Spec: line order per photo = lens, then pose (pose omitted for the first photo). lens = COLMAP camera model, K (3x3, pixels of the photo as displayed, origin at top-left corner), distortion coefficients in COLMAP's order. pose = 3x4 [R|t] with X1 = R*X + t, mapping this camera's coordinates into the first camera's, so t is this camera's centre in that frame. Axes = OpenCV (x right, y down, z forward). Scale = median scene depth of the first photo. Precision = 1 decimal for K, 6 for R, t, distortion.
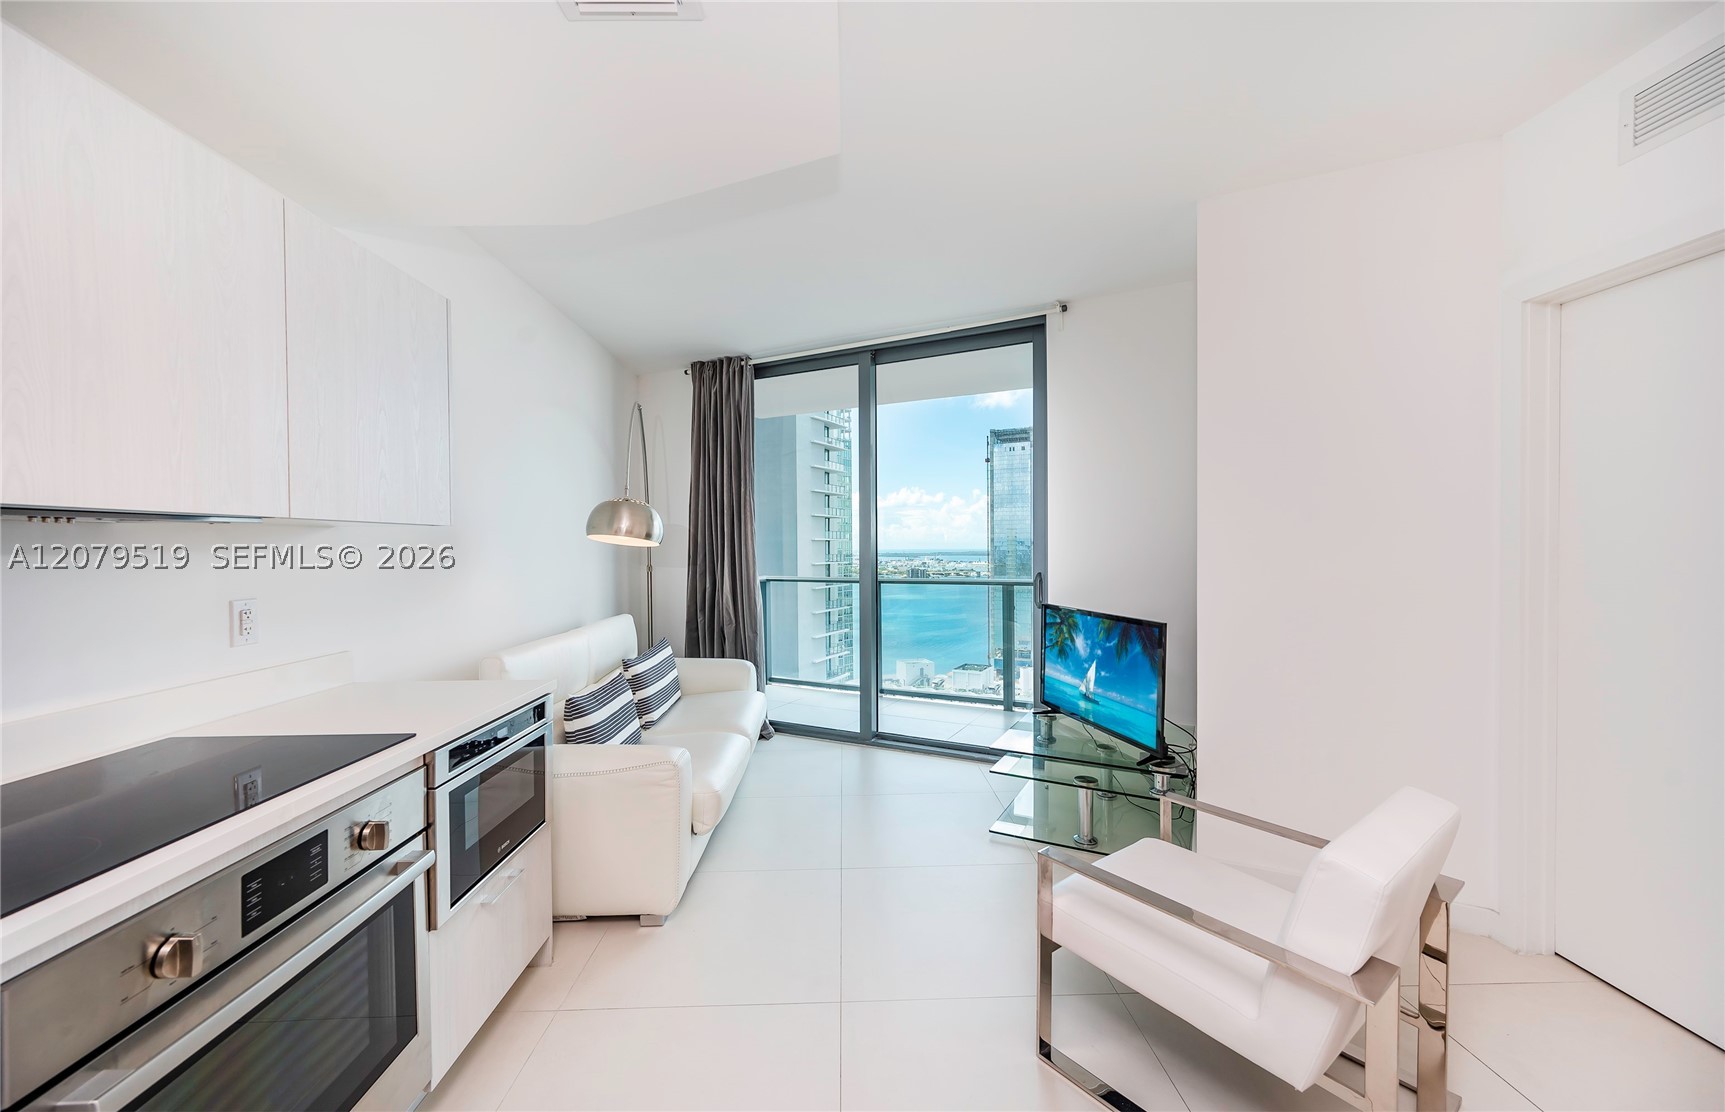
lens RADIAL K [[680.2, 0, 862.5], [0, 680.2, 556.0], [0, 0, 1]] dist [0.001273, 0.000045]
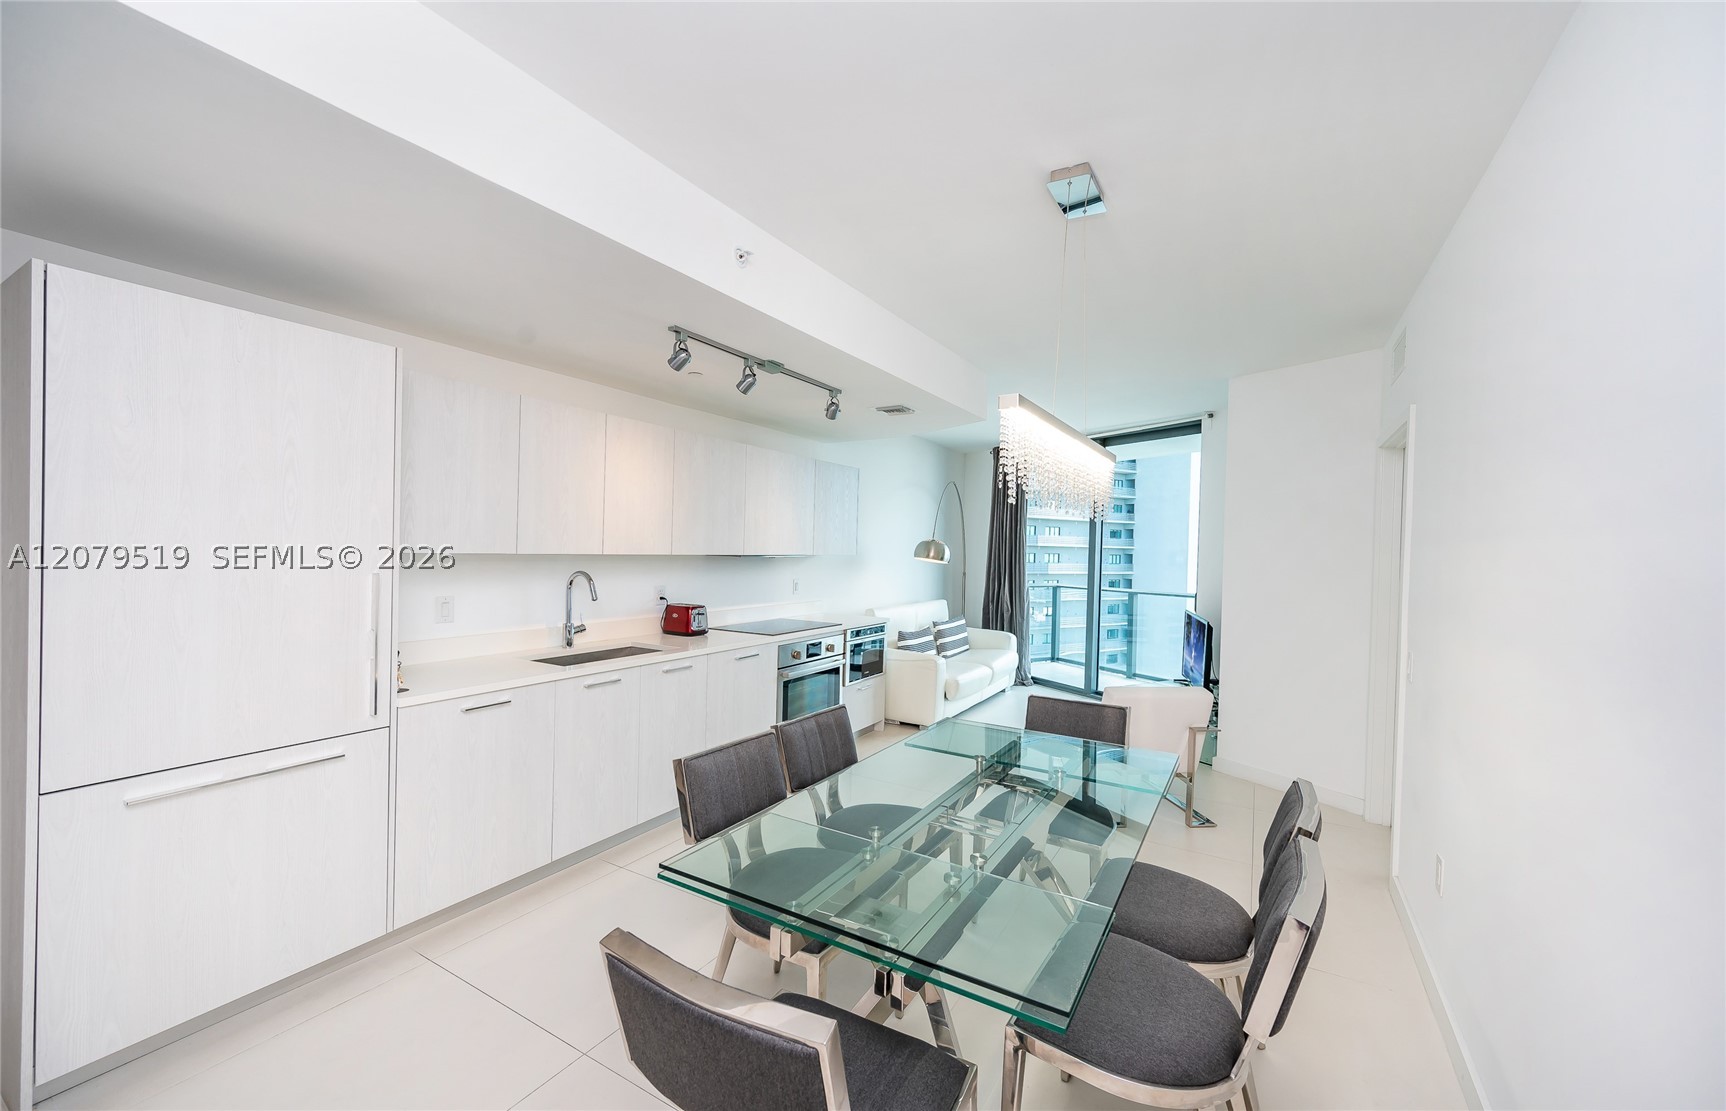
lens RADIAL K [[680.6, 0, 863.0], [0, 680.6, 555.5], [0, 0, 1]] dist [0.001273, 0.000045]
pose [[0.844566, 0.033569, -0.534398, 0.561442], [-0.038063, 0.999272, 0.002616, -0.035530], [0.534097, 0.018132, 0.845229, -0.827148]]
